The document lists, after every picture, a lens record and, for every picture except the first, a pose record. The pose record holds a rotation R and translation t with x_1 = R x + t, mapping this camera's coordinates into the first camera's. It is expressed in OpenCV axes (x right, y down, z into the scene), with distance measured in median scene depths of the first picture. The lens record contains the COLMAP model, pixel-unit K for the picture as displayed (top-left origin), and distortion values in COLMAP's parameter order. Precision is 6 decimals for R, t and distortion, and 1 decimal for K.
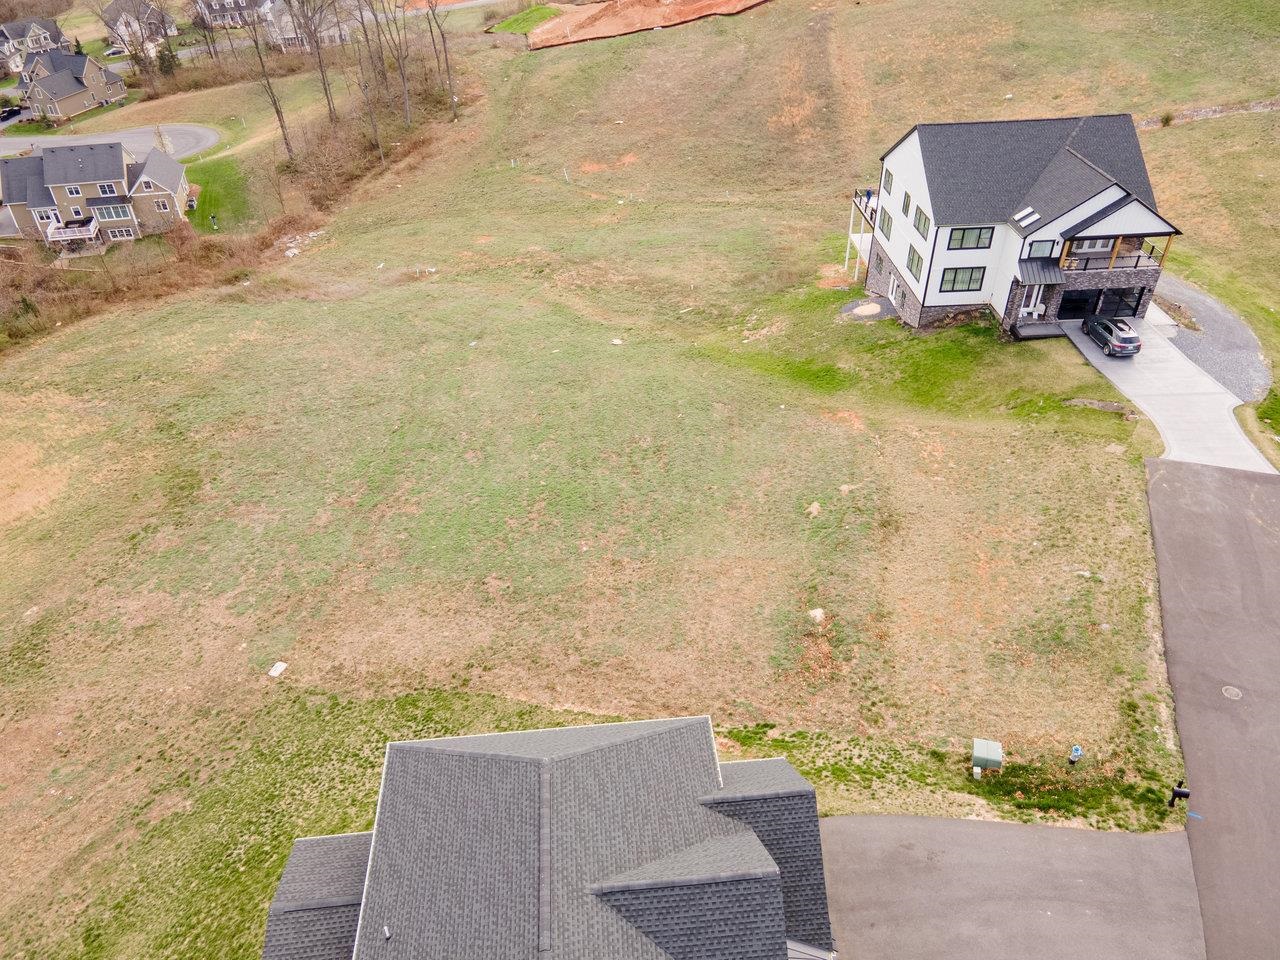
lens RADIAL K [[938.6, 0, 645.9], [0, 938.6, 475.4], [0, 0, 1]] dist [-0.000246, 0.084964]
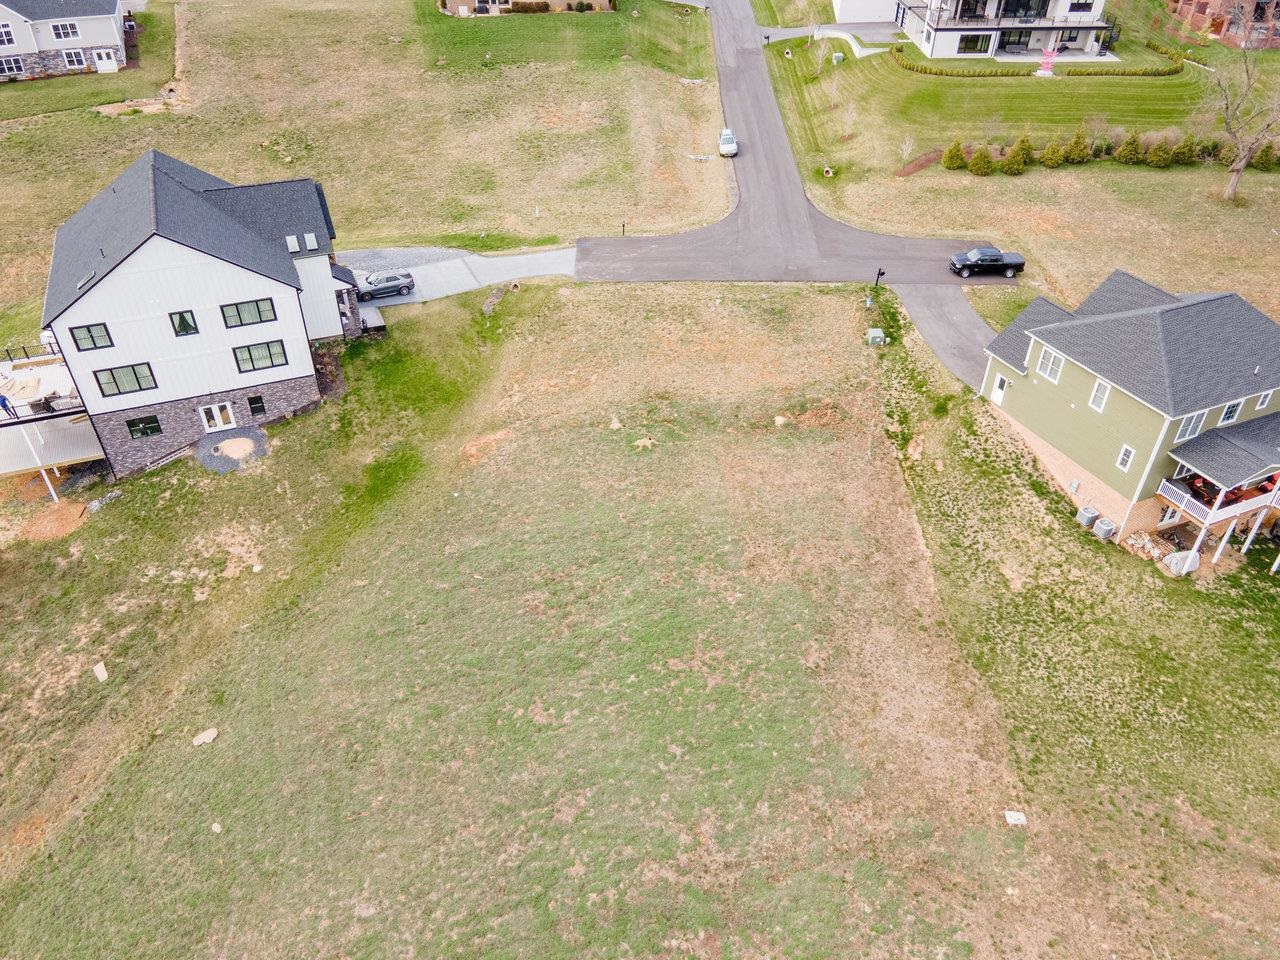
lens RADIAL K [[938.6, 0, 645.9], [0, 938.6, 475.4], [0, 0, 1]] dist [-0.000246, 0.084964]
pose [[-0.327710, -0.558640, 0.761924, -0.647612], [0.557899, 0.536413, 0.633253, -0.603990], [-0.762466, 0.632600, 0.135877, 0.788142]]
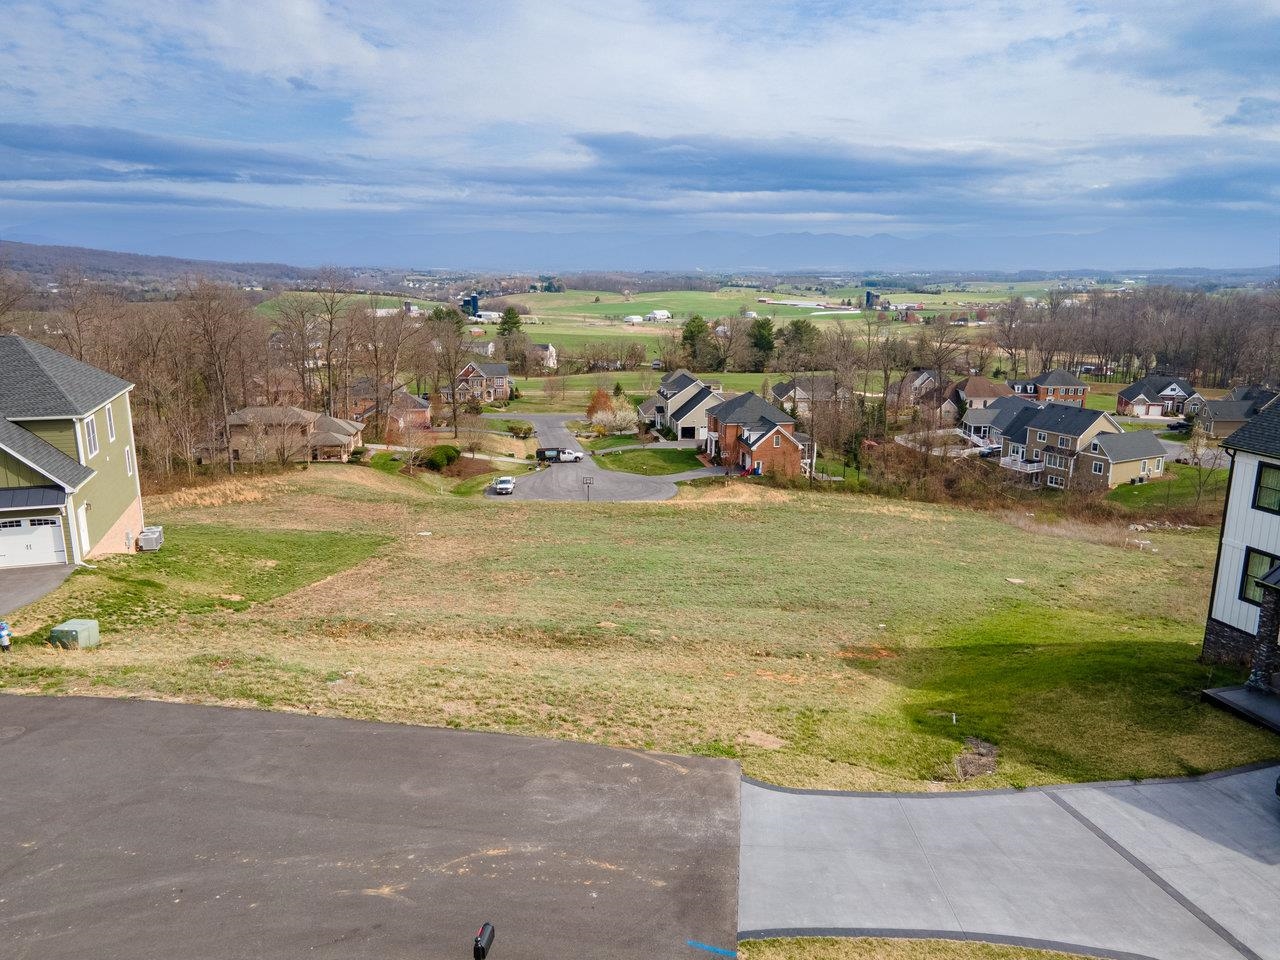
lens RADIAL K [[936.0, 0, 645.5], [0, 936.0, 480.1], [0, 0, 1]] dist [0.022761, 0.029841]
pose [[0.213356, 0.234751, -0.948352, 0.779642], [-0.590810, 0.804097, 0.066124, -0.109930], [0.778089, 0.546187, 0.310252, 0.660136]]
